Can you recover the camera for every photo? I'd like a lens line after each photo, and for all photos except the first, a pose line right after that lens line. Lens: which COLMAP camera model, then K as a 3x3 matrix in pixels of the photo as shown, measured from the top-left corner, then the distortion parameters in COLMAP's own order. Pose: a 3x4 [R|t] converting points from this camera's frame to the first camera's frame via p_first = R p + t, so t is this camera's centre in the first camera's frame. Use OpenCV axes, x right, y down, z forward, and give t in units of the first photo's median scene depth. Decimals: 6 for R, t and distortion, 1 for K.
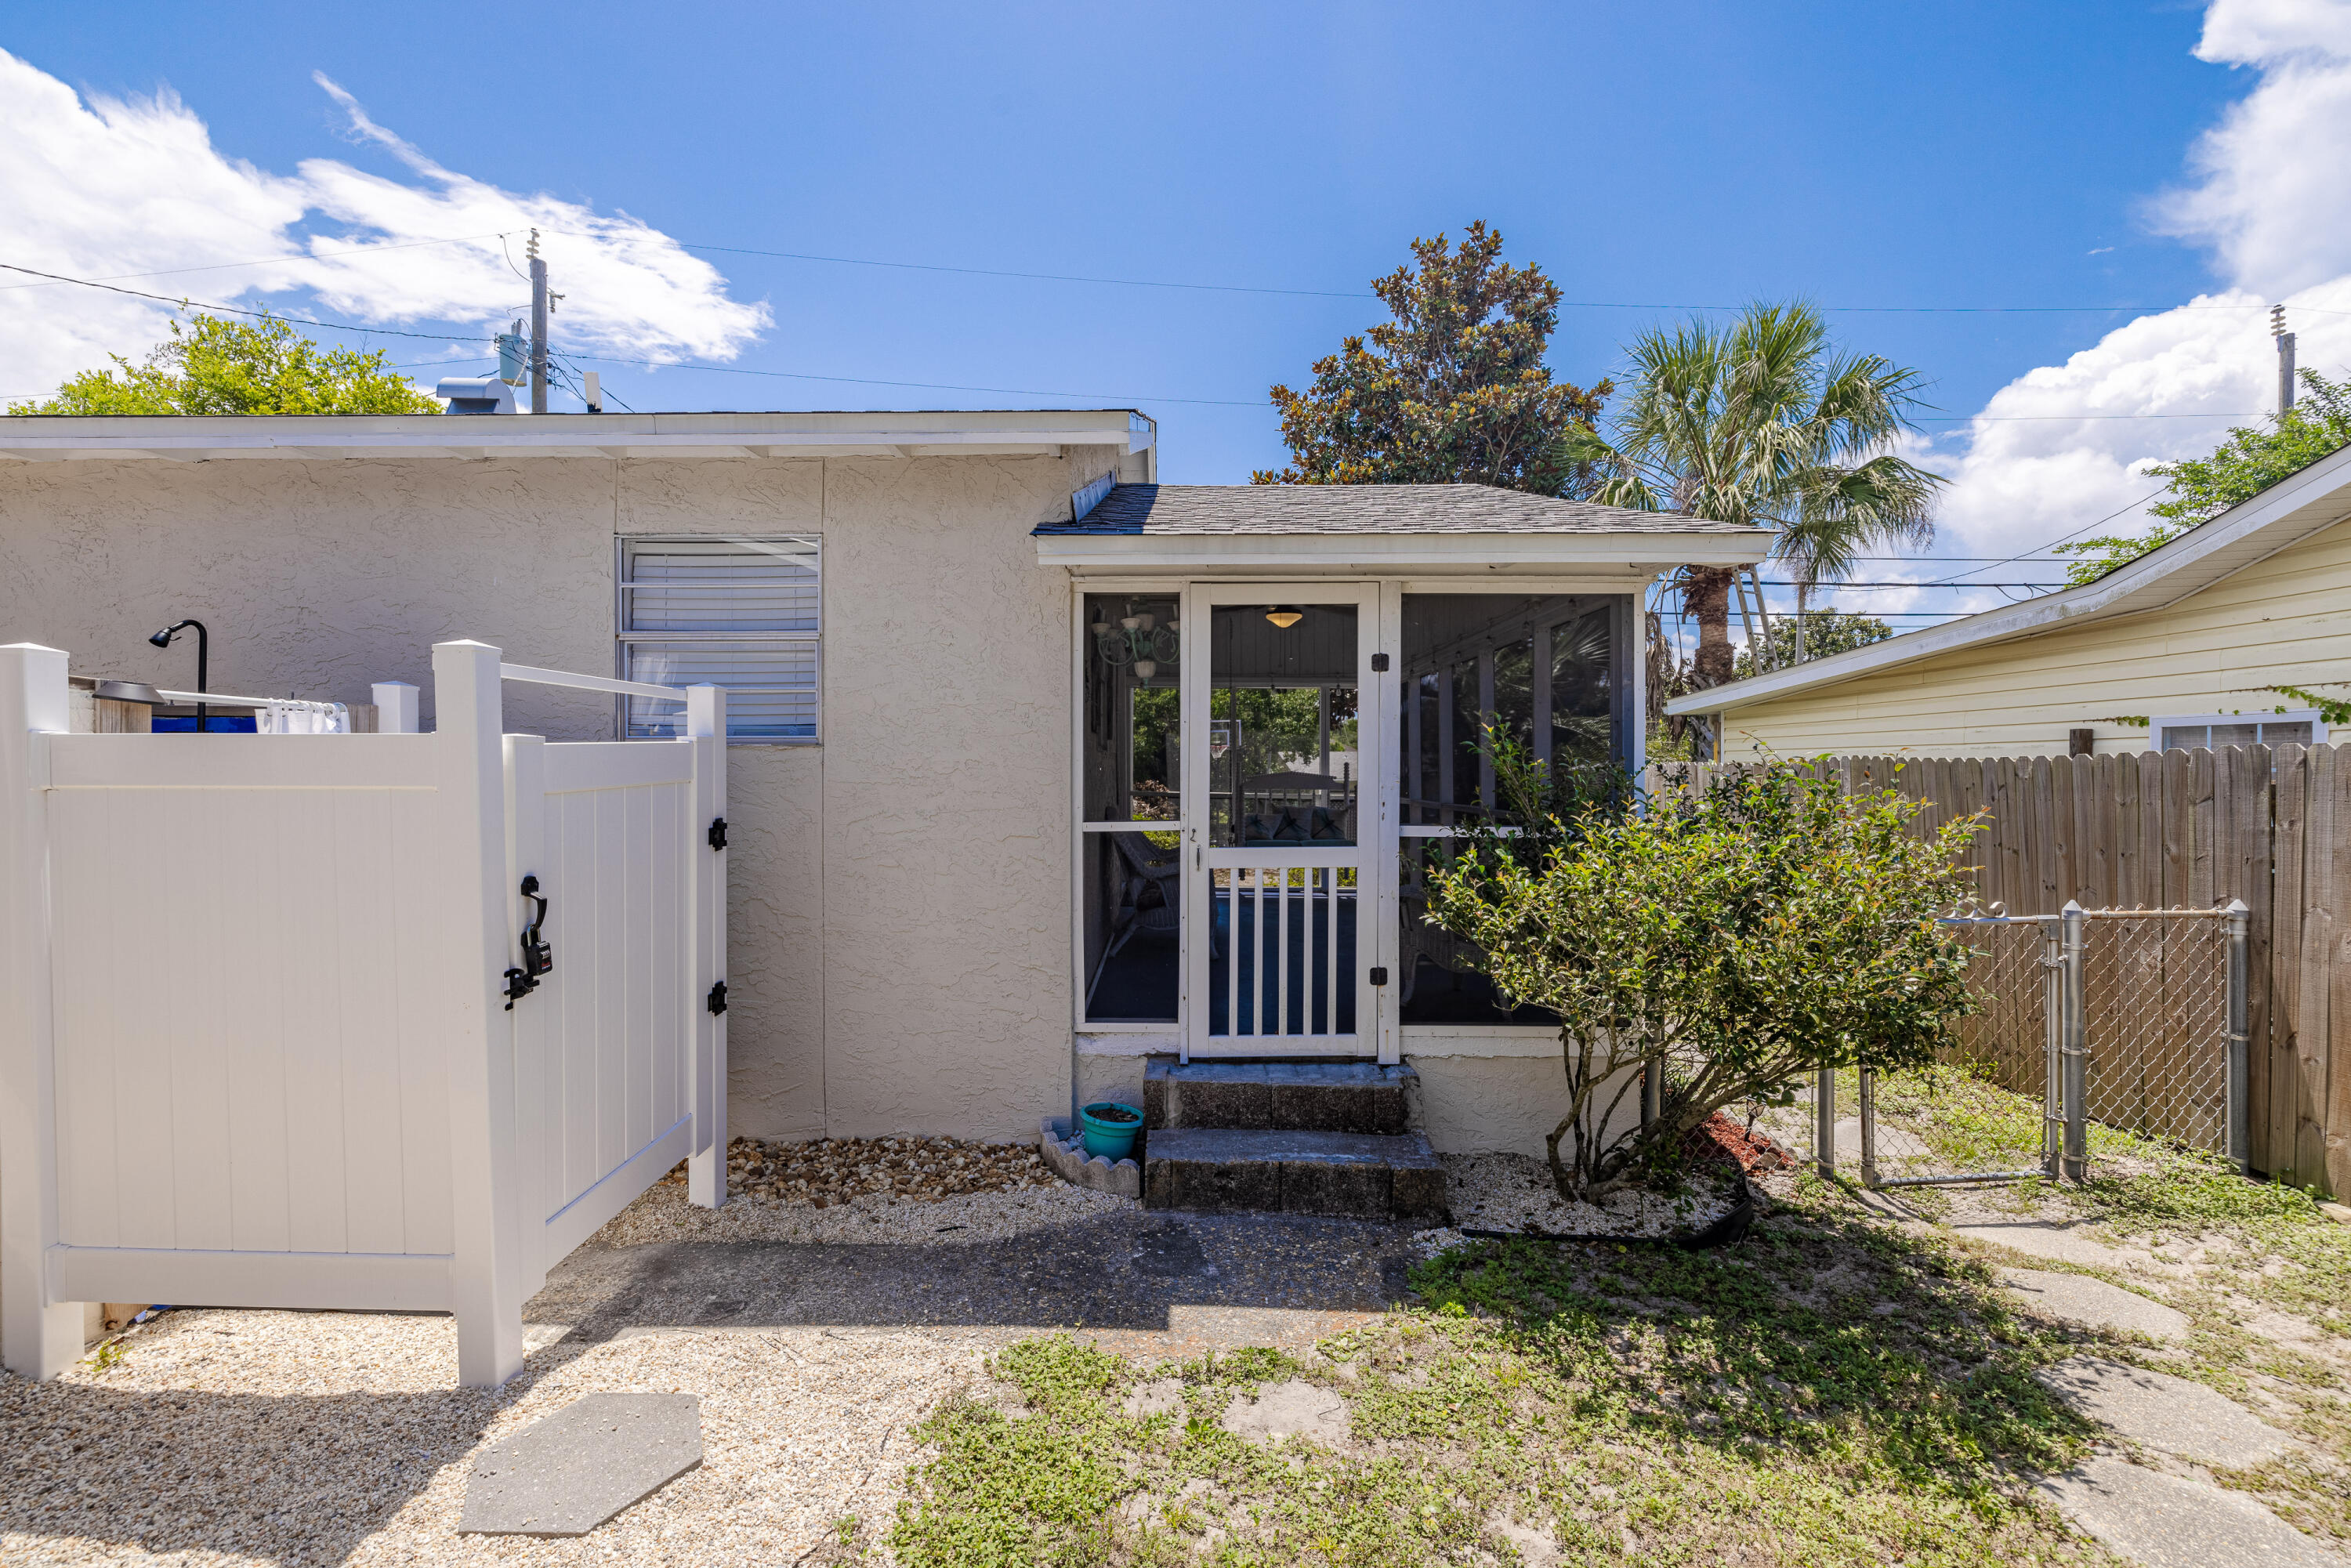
lens RADIAL K [[979.1, 0, 1182.4], [0, 979.1, 764.5], [0, 0, 1]] dist [0.022946, 0.000541]
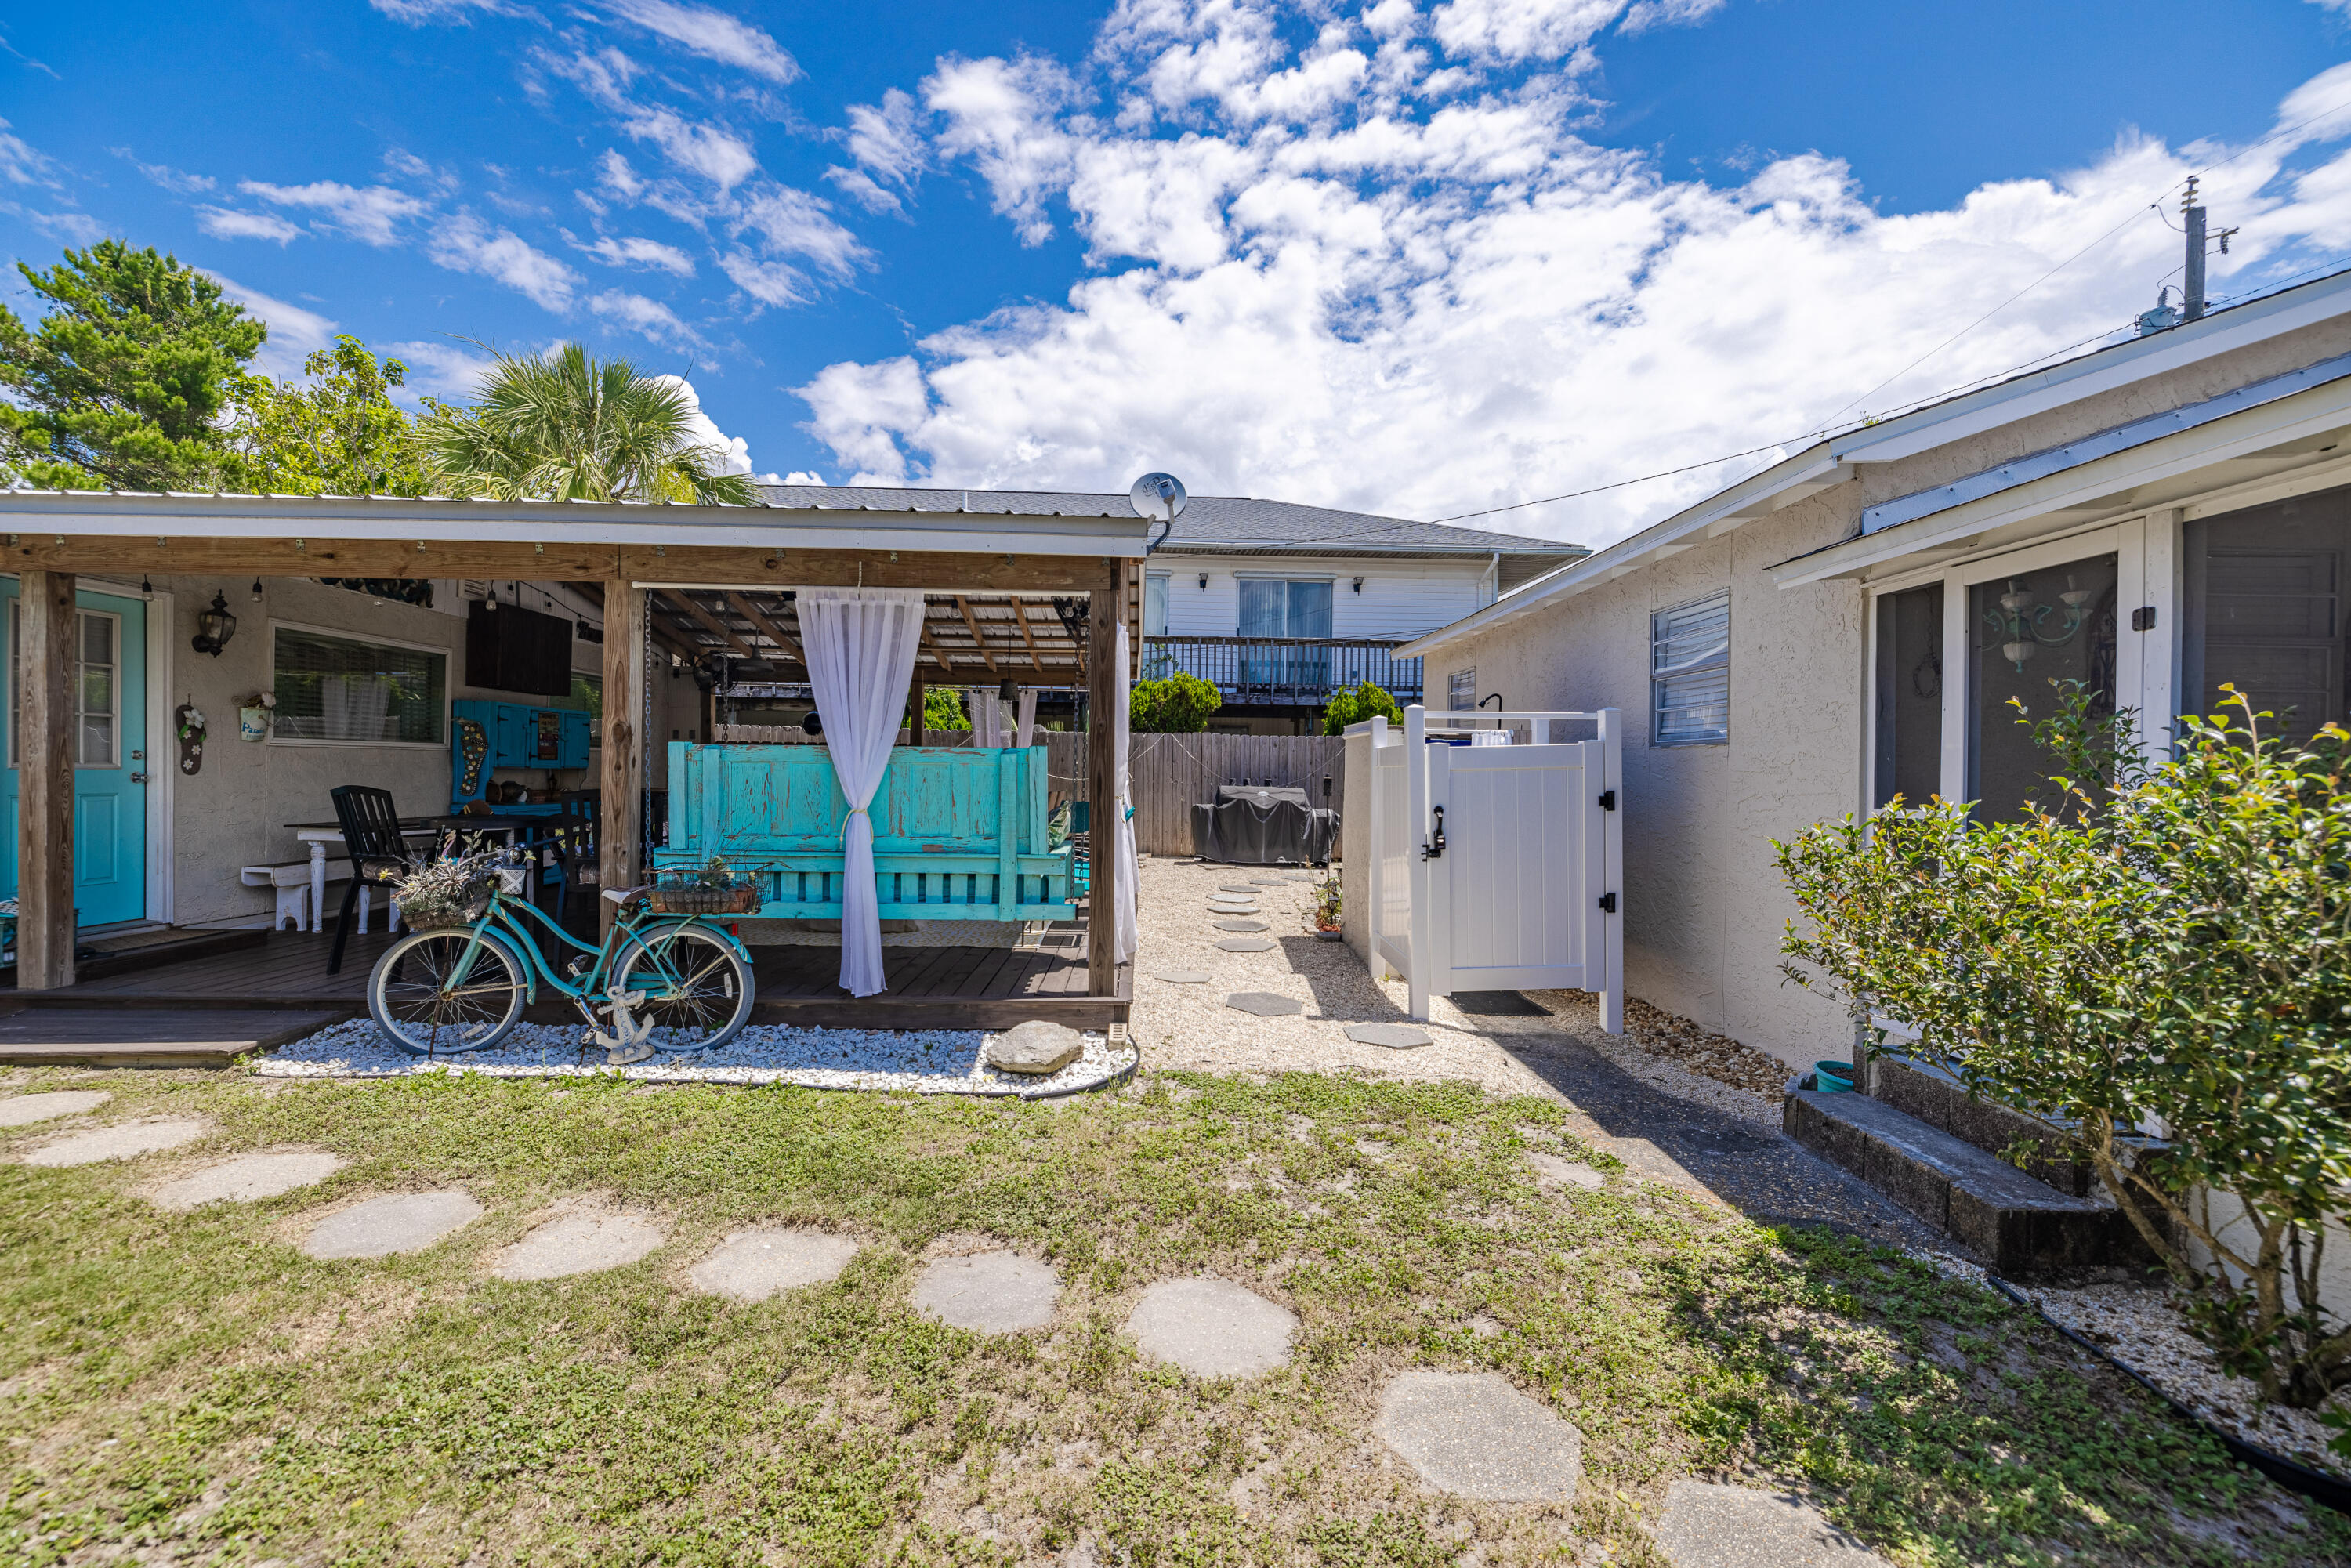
lens RADIAL K [[979.1, 0, 1179.6], [0, 979.1, 776.4], [0, 0, 1]] dist [0.022946, 0.000541]
pose [[0.021712, 0.006700, -0.999742, 0.980813], [-0.001028, 0.999977, 0.006679, 0.016403], [0.999764, 0.000882, 0.021719, 0.216626]]
